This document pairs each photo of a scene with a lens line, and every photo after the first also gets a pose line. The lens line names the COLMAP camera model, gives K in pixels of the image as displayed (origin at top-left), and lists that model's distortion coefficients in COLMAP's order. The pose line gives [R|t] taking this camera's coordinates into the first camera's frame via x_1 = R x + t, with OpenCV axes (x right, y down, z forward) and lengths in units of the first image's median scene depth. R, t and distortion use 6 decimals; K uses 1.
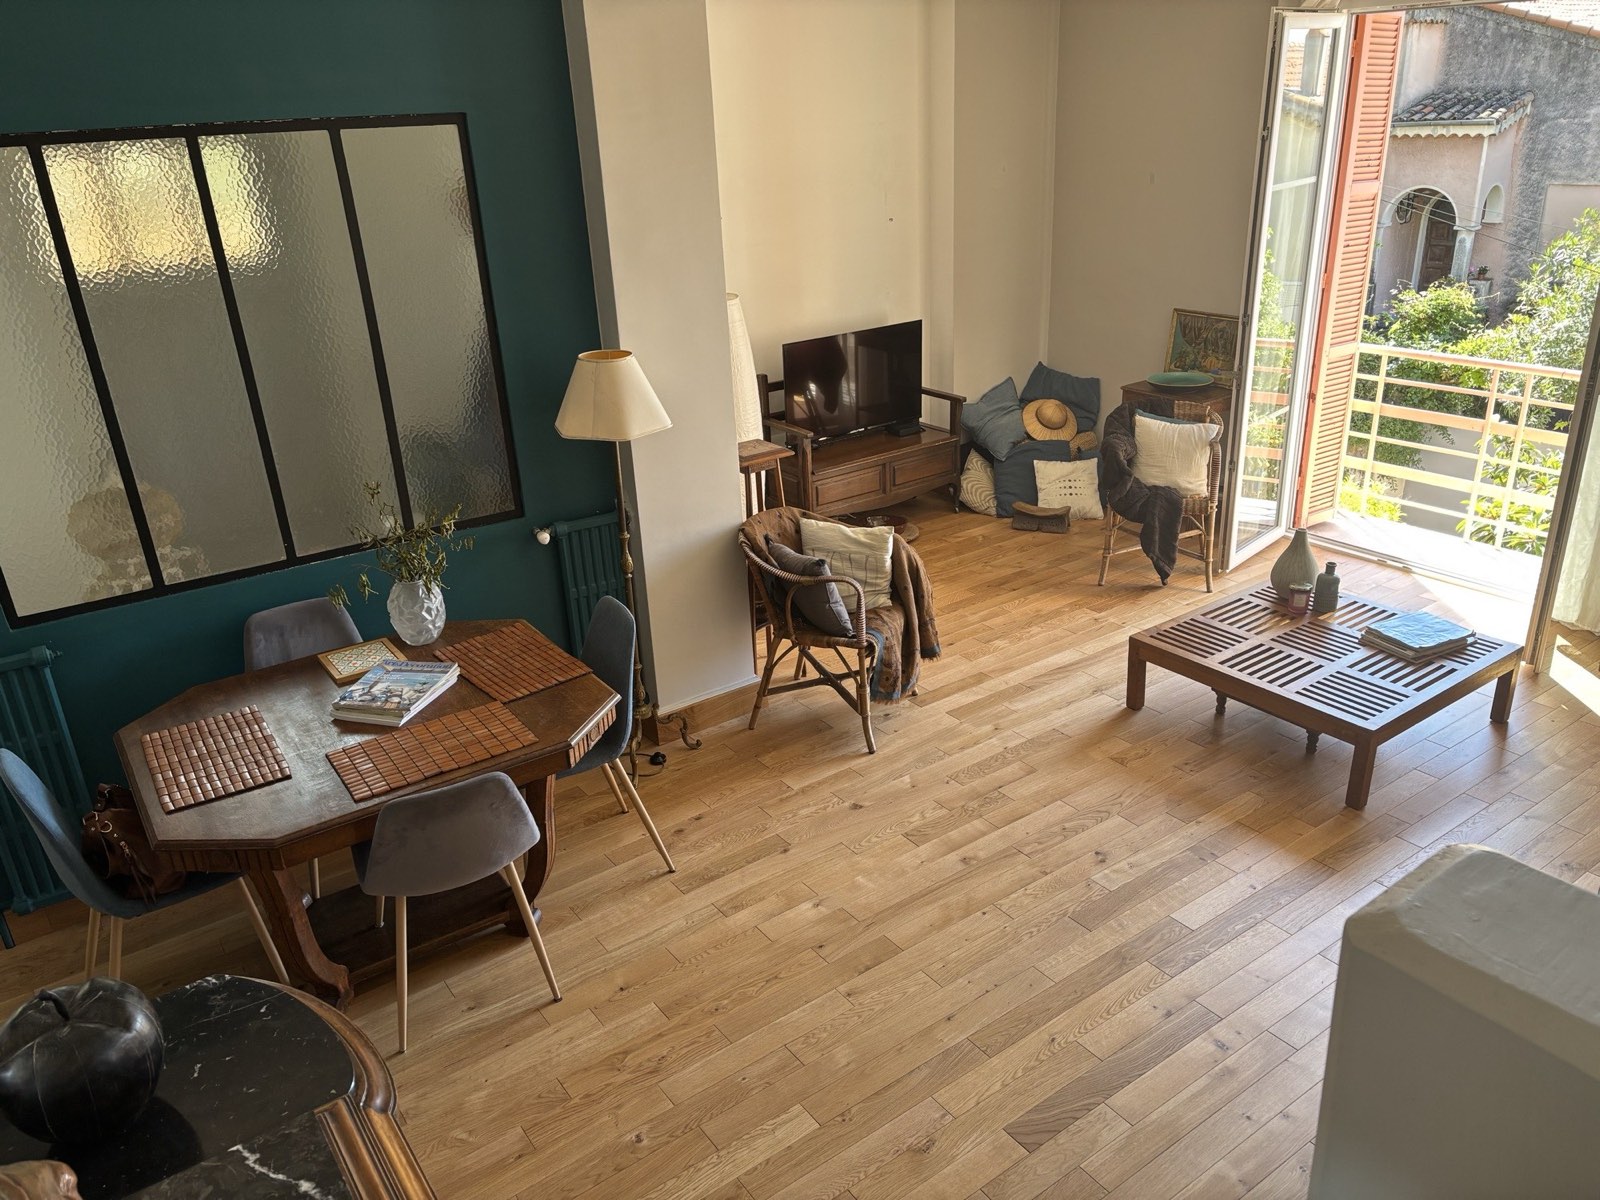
lens RADIAL K [[1196.0, 0, 800.0], [0, 1196.0, 600.0], [0, 0, 1]] dist [0.079041, -0.258227]
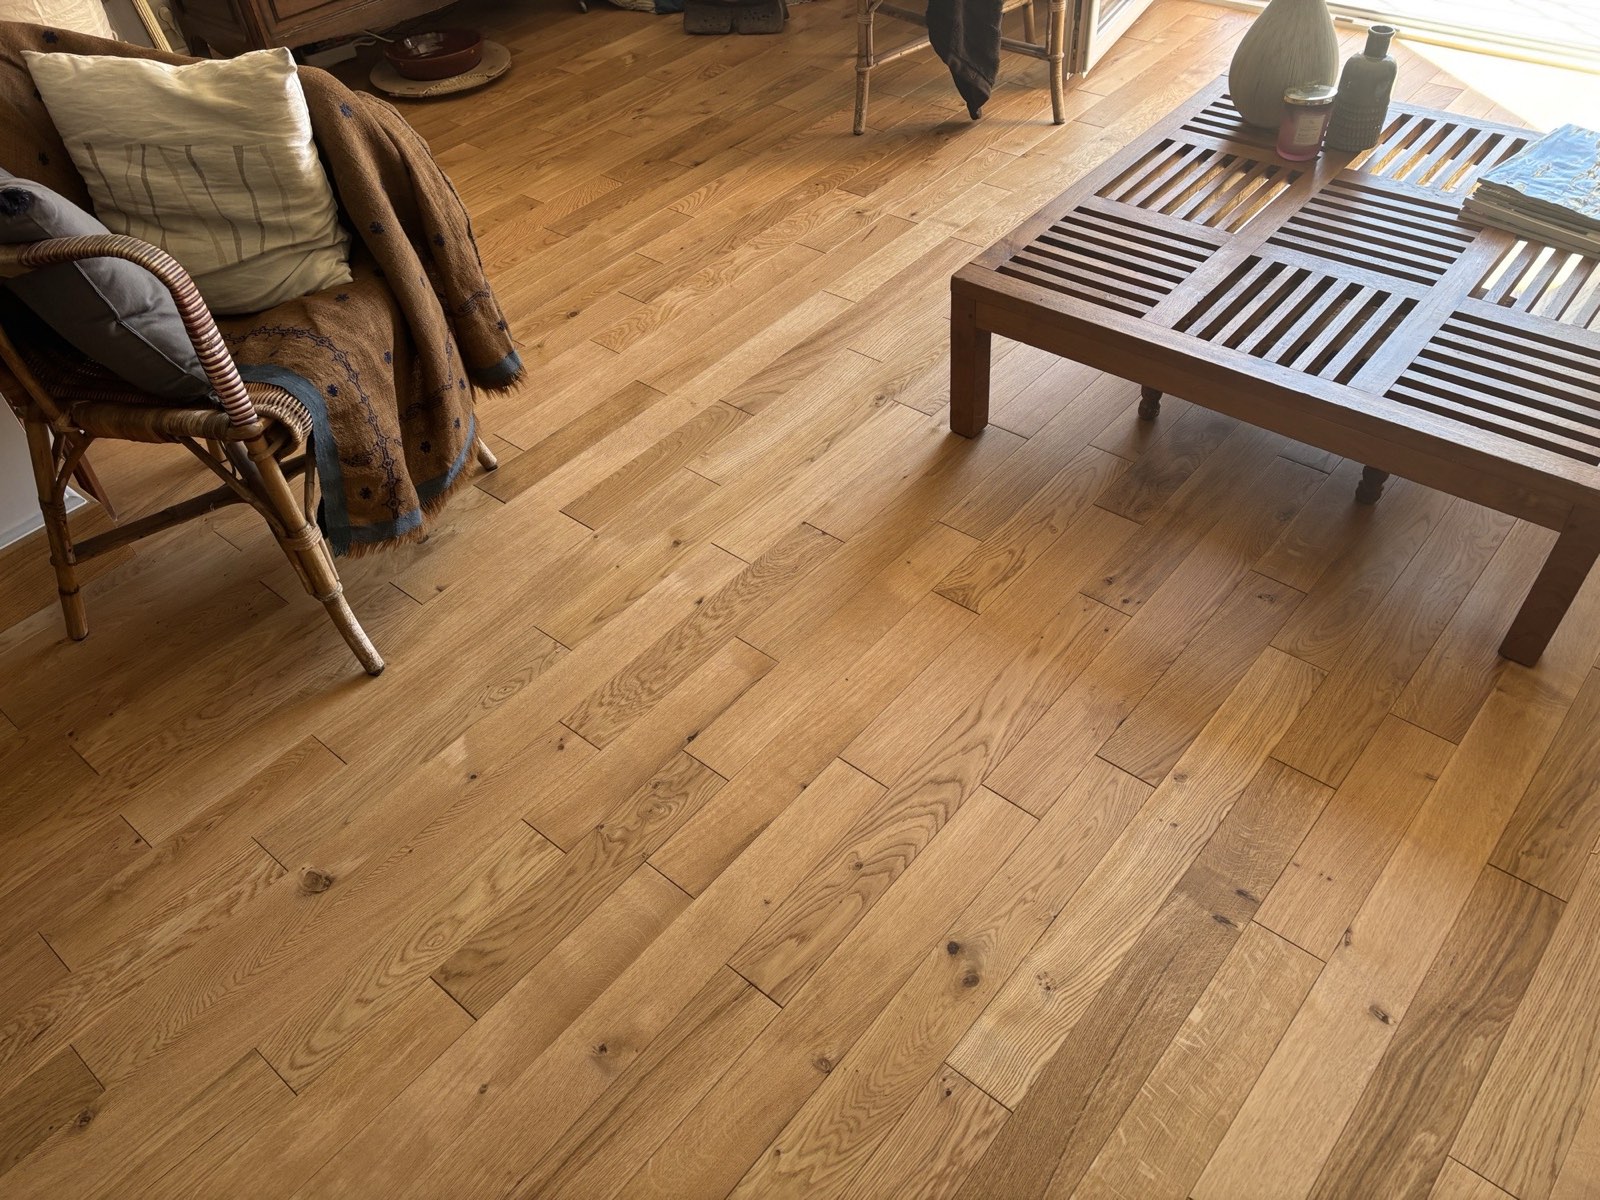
lens RADIAL K [[1196.7, 0, 802.4], [0, 1196.7, 624.2], [0, 0, 1]] dist [0.074949, -0.080871]
pose [[0.969293, -0.187072, 0.159610, 0.132596], [0.114489, 0.917727, 0.380354, -0.024841], [-0.217632, -0.350401, 0.910964, 0.581030]]
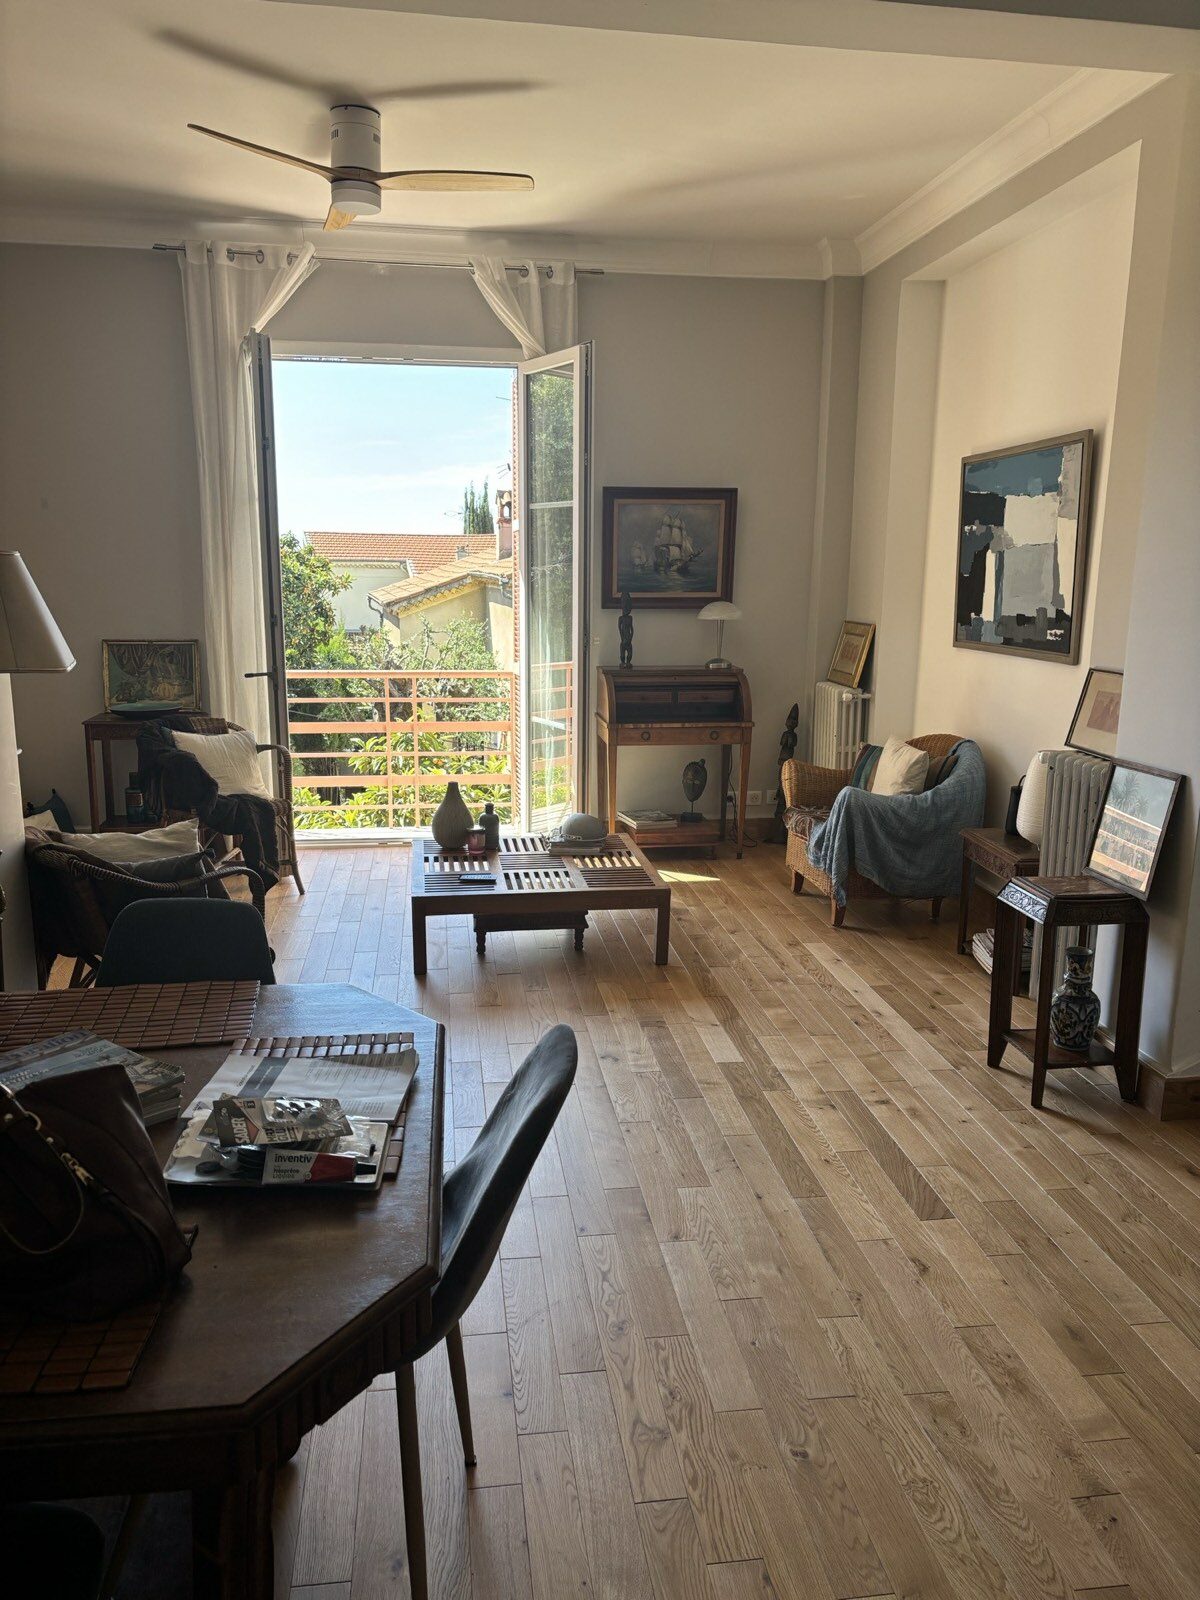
lens RADIAL K [[1196.7, 0, 600.0], [0, 1196.7, 800.0], [0, 0, 1]] dist [0.074949, -0.080871]
pose [[0.459526, -0.115326, 0.880645, -0.491861], [0.307794, 0.950768, -0.036100, 0.037561], [-0.833126, 0.287646, 0.472399, 0.394579]]
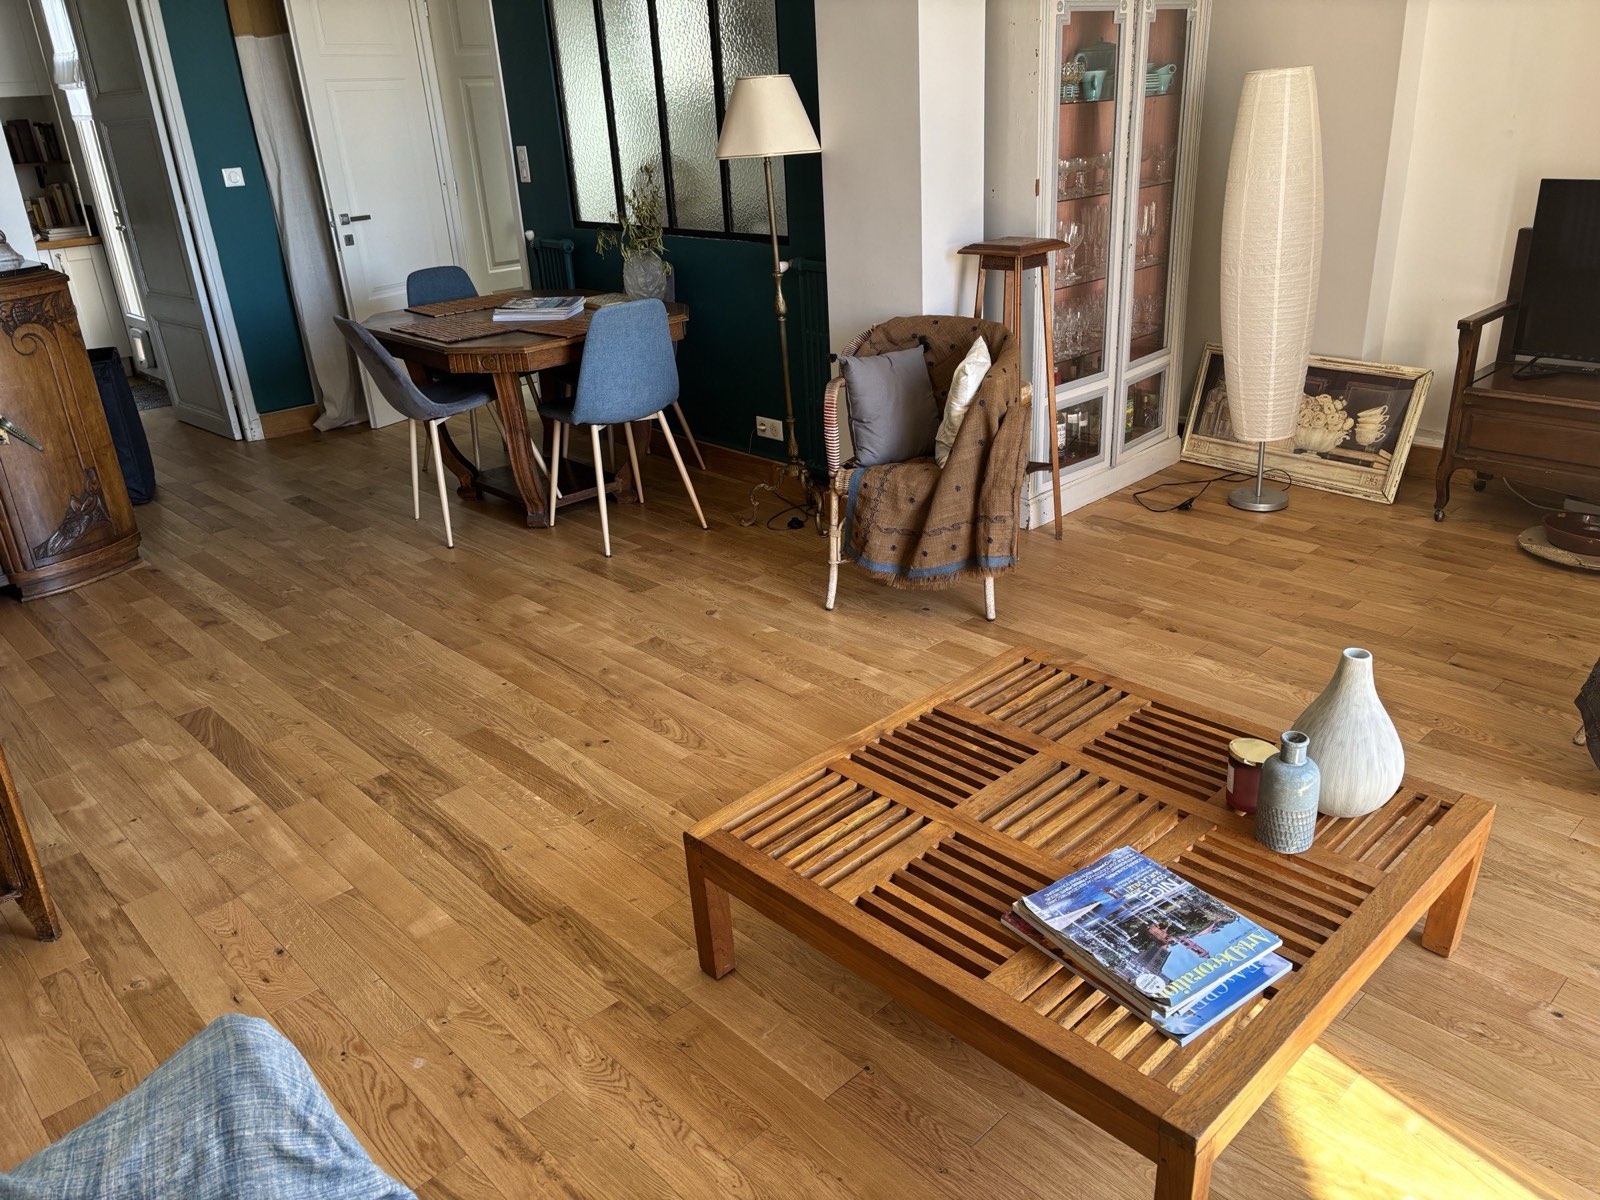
lens RADIAL K [[1193.4, 0, 800.0], [0, 1193.4, 600.0], [0, 0, 1]] dist [0.069292, 0.000137]
pose [[0.140791, 0.423457, -0.894909, 0.772073], [-0.337638, 0.870260, 0.358675, -0.163903], [0.930687, 0.251657, 0.265500, 0.731782]]
